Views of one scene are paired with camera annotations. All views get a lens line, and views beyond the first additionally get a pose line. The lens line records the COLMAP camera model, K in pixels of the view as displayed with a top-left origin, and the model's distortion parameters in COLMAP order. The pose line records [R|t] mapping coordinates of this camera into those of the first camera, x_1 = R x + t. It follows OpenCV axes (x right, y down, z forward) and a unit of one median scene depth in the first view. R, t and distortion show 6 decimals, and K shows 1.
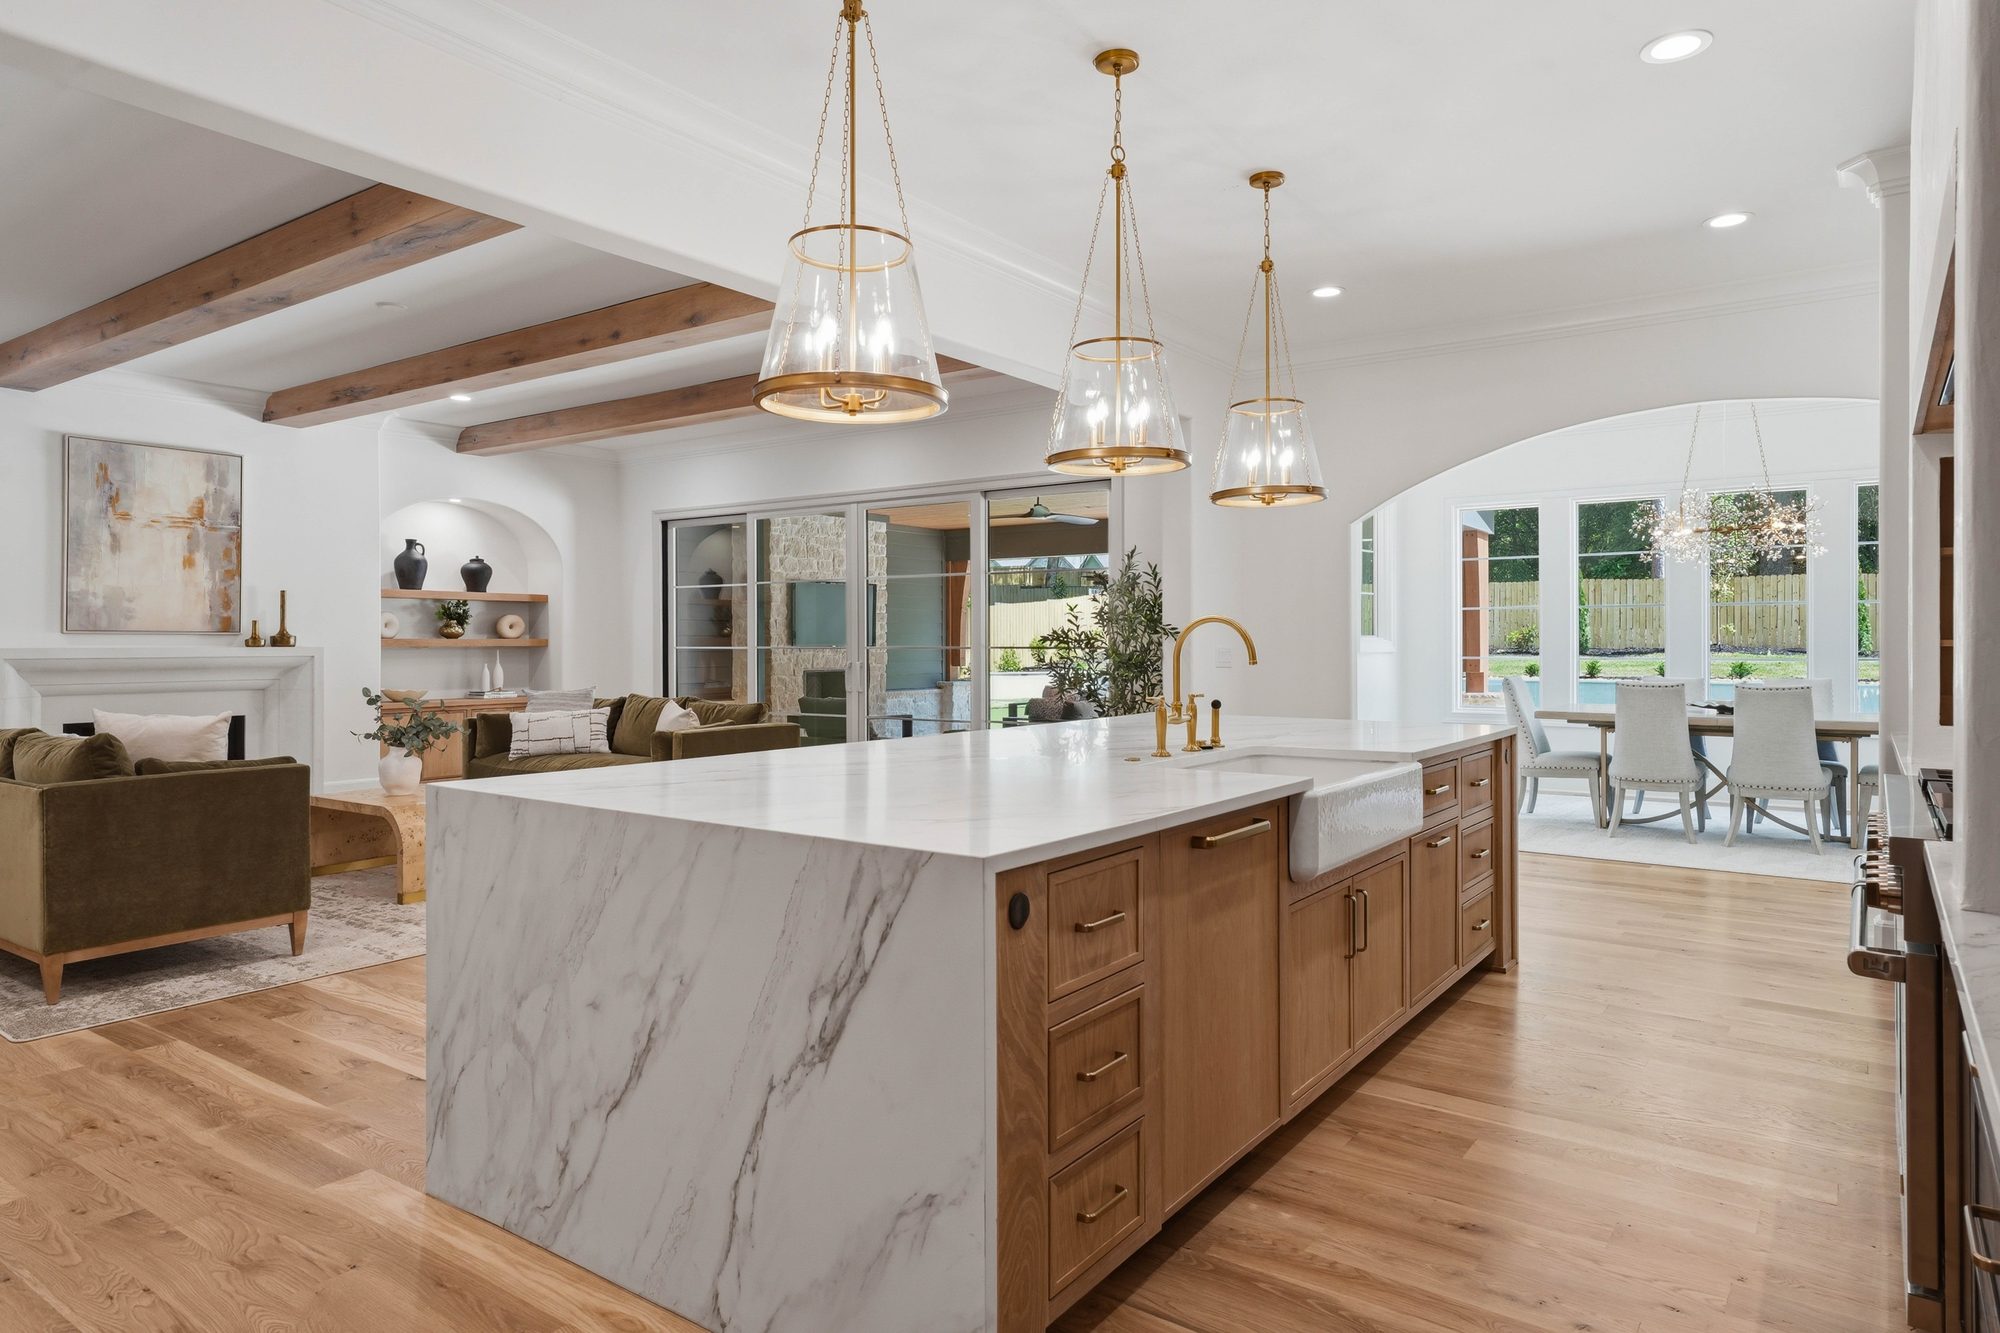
lens RADIAL K [[1193.6, 0, 1013.9], [0, 1193.6, 649.2], [0, 0, 1]] dist [0.009337, -0.003351]
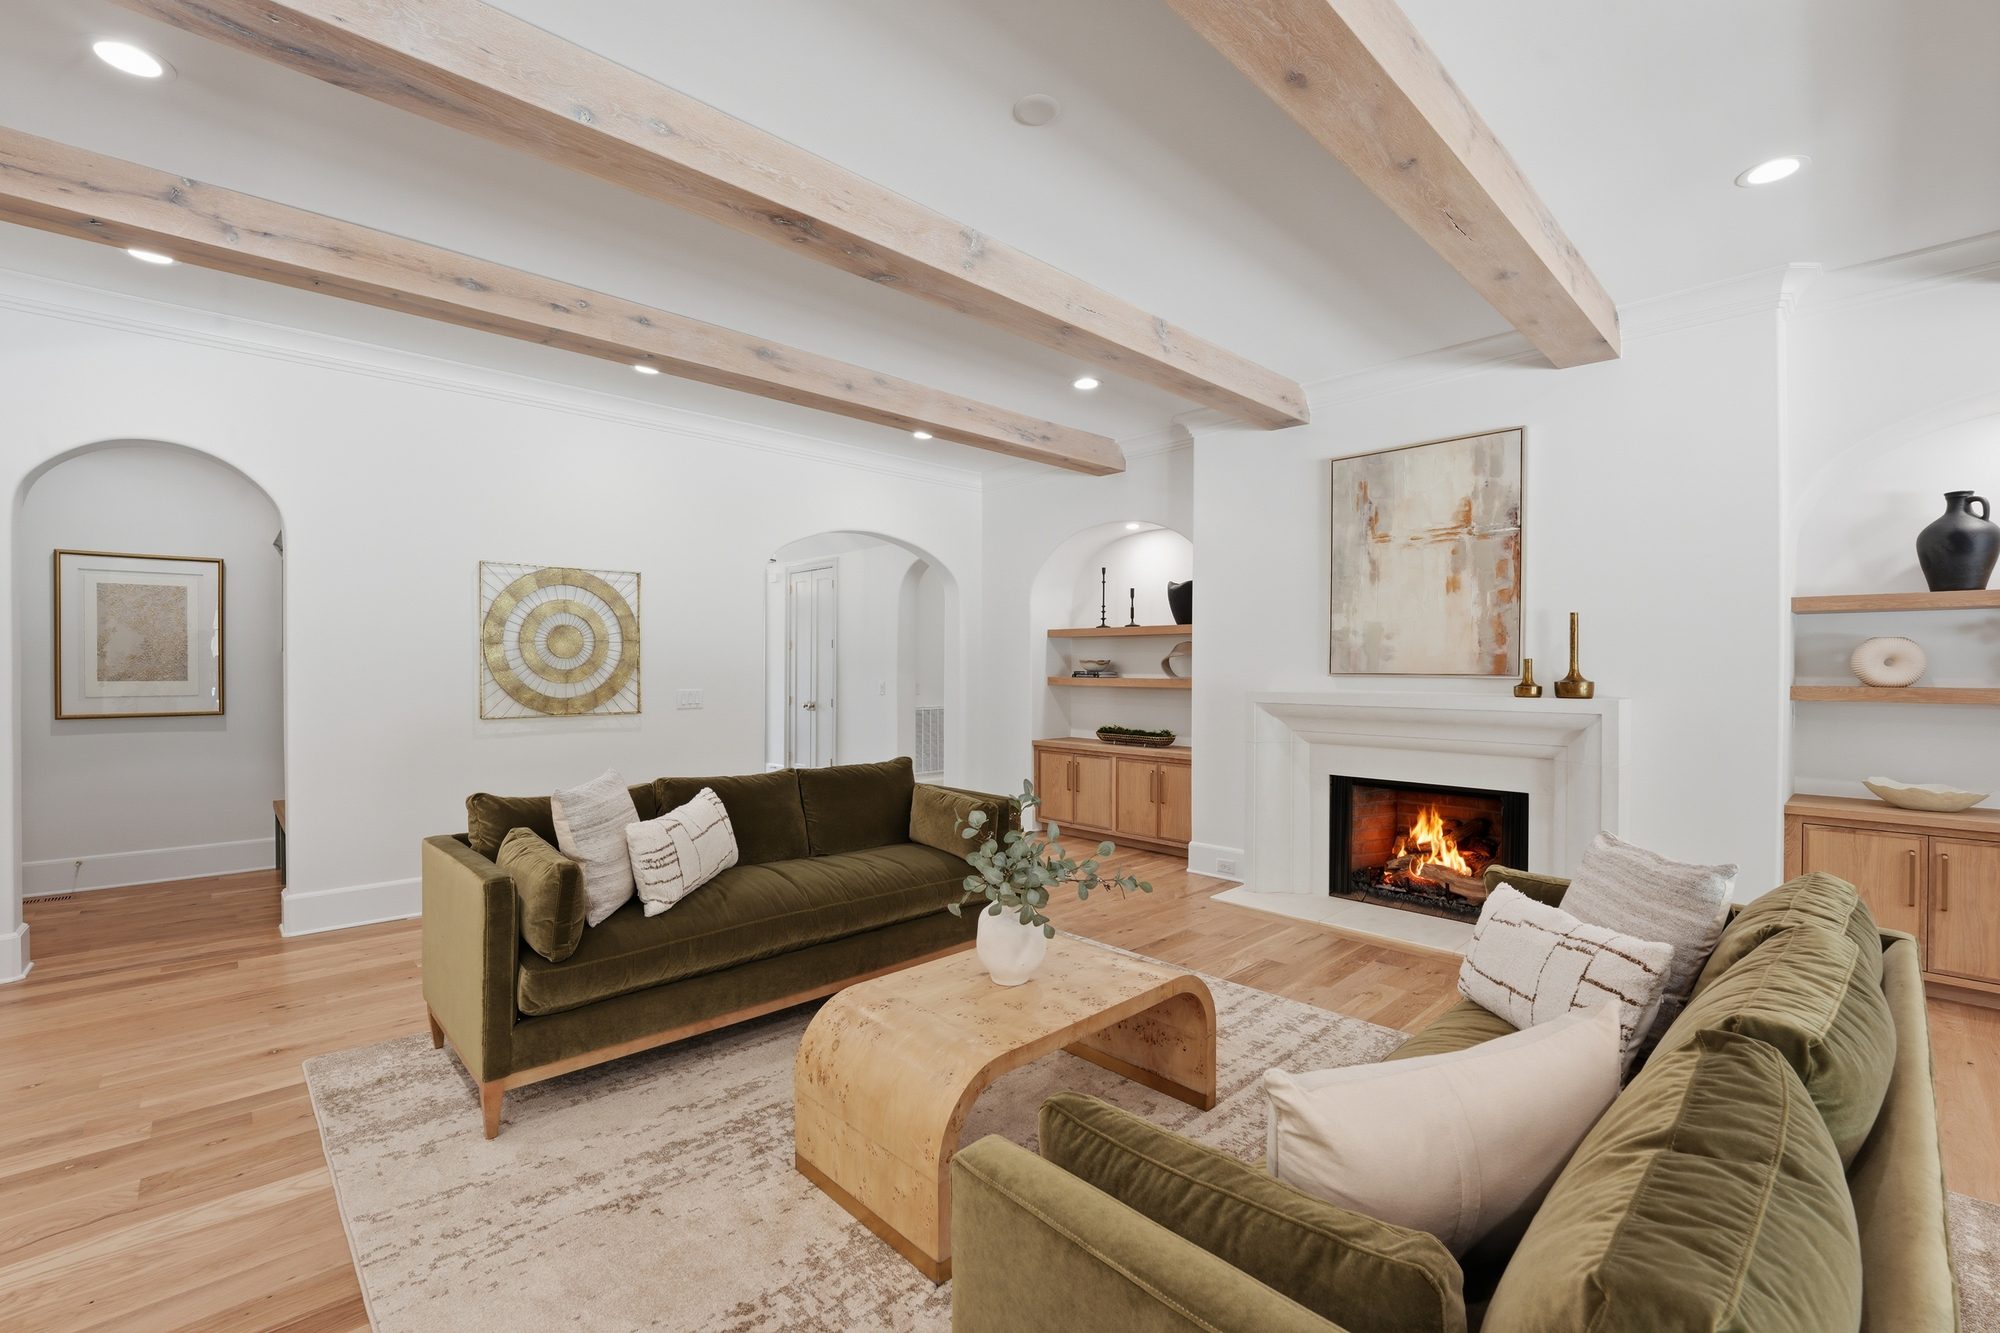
lens RADIAL K [[833.9, 0, 996.3], [0, 833.9, 670.8], [0, 0, 1]] dist [-0.027147, 0.002211]
pose [[-0.200889, 0.005114, -0.979601, -0.106684], [-0.009049, 0.999934, 0.007076, -0.018021], [0.979572, 0.010286, -0.200830, 0.810680]]
